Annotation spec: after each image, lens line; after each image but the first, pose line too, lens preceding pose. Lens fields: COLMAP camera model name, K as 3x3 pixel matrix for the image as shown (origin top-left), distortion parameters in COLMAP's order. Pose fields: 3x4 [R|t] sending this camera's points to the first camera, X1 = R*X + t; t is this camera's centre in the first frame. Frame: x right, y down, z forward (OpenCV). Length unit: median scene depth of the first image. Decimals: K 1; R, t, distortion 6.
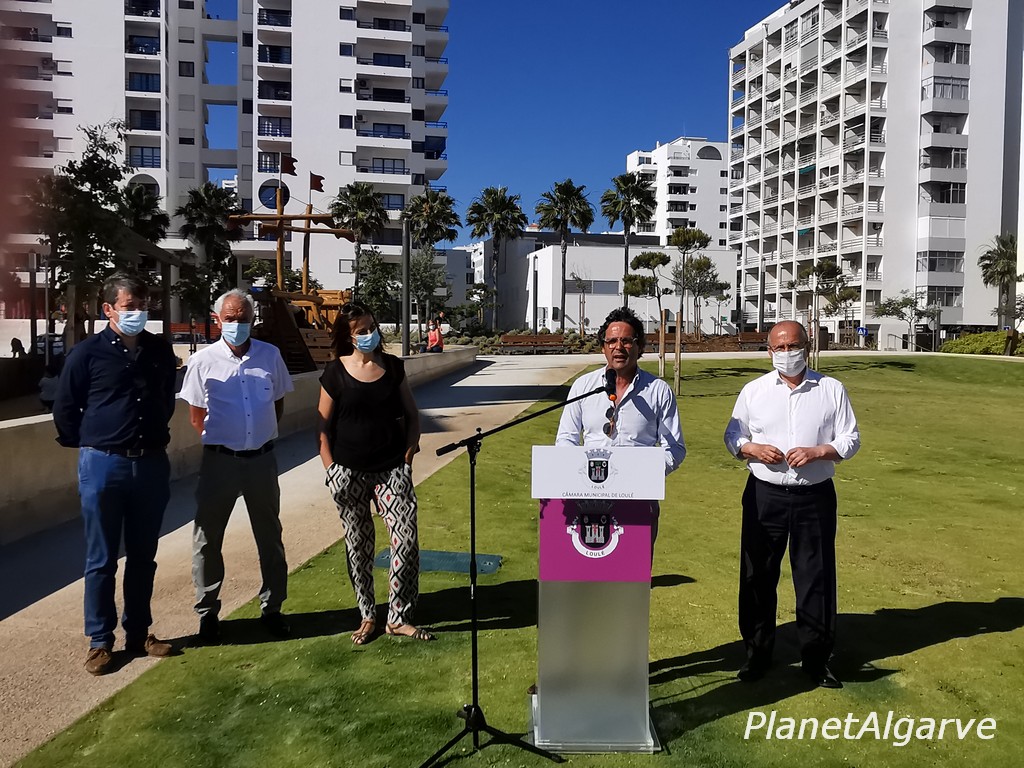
lens RADIAL K [[963.0, 0, 512.0], [0, 963.0, 384.0], [0, 0, 1]] dist [-0.010644, 0.007764]
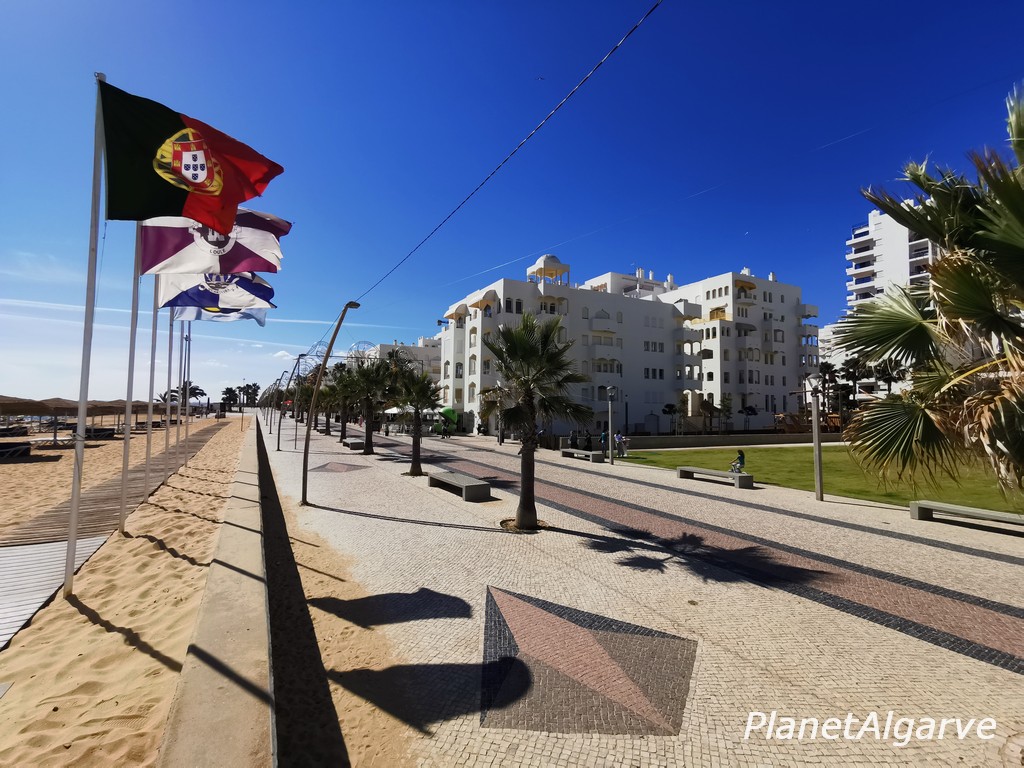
lens RADIAL K [[475.0, 0, 513.2], [0, 475.0, 381.1], [0, 0, 1]] dist [-0.004485, 0.009884]
pose [[0.278183, -0.065333, -0.958304, 0.377780], [-0.051419, 0.995241, -0.082777, -0.008115], [0.959151, 0.072302, 0.273499, -0.154648]]
